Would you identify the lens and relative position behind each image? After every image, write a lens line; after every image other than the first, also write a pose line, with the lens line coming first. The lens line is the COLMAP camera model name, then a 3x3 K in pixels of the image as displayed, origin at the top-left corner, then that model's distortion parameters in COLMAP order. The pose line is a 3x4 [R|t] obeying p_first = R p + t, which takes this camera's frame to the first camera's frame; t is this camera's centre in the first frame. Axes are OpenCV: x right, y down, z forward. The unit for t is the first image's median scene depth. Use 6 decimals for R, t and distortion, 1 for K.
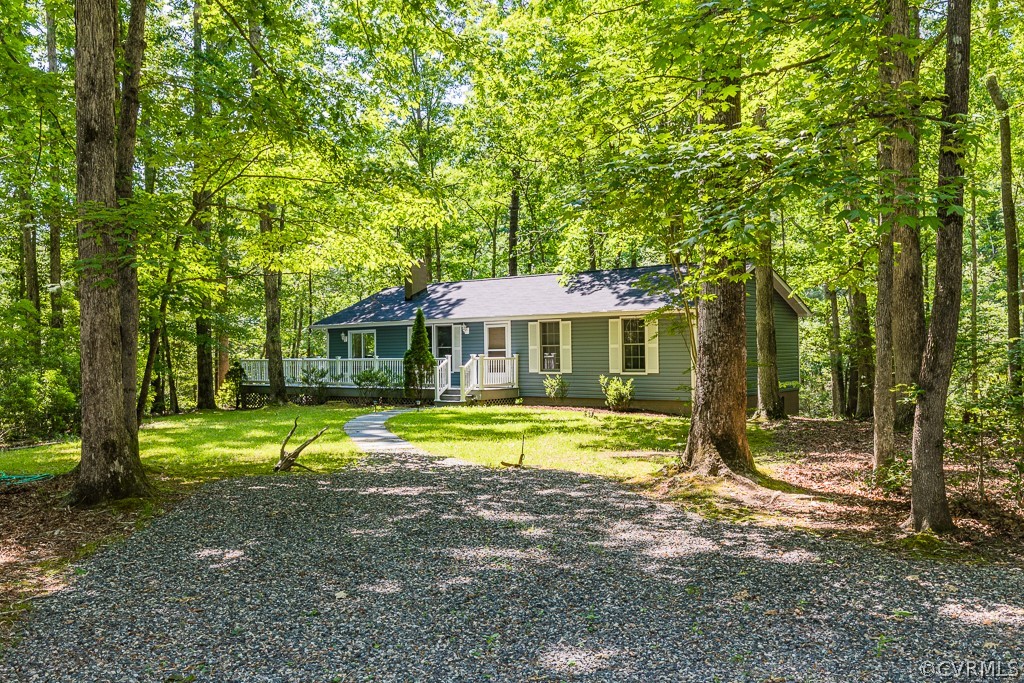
lens RADIAL K [[913.4, 0, 512.5], [0, 913.4, 342.9], [0, 0, 1]] dist [-0.001323, -0.000034]
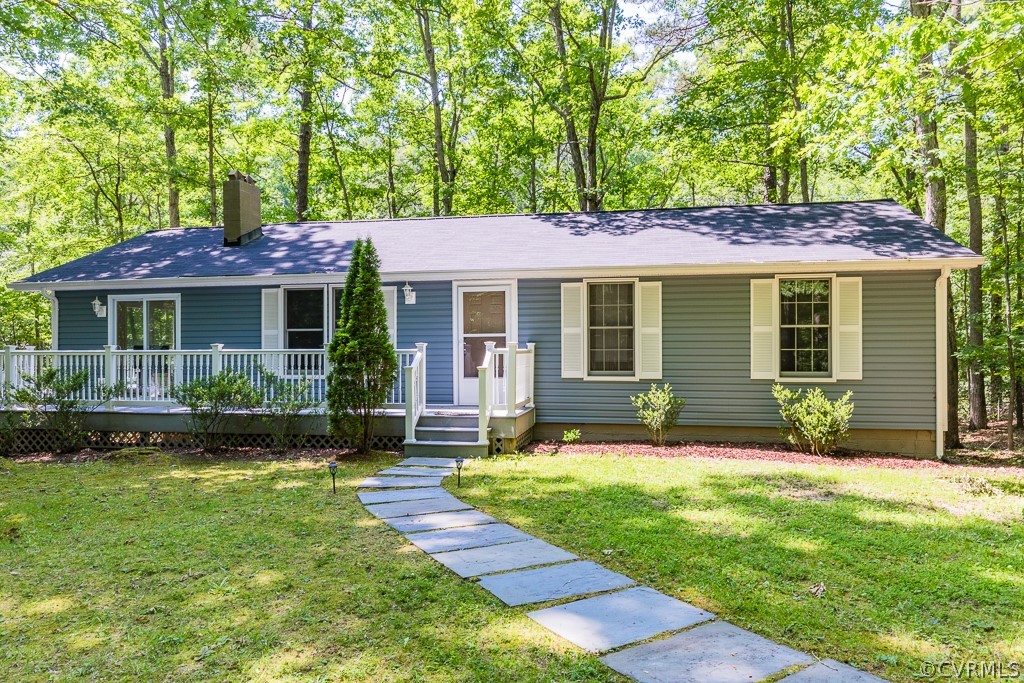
lens RADIAL K [[730.2, 0, 511.2], [0, 730.2, 342.5], [0, 0, 1]] dist [0.012677, 0.001255]
pose [[0.883270, 0.010268, 0.468751, -0.207581], [-0.012057, 0.999927, 0.000816, 0.011955], [-0.468709, -0.006372, 0.883330, 0.642044]]
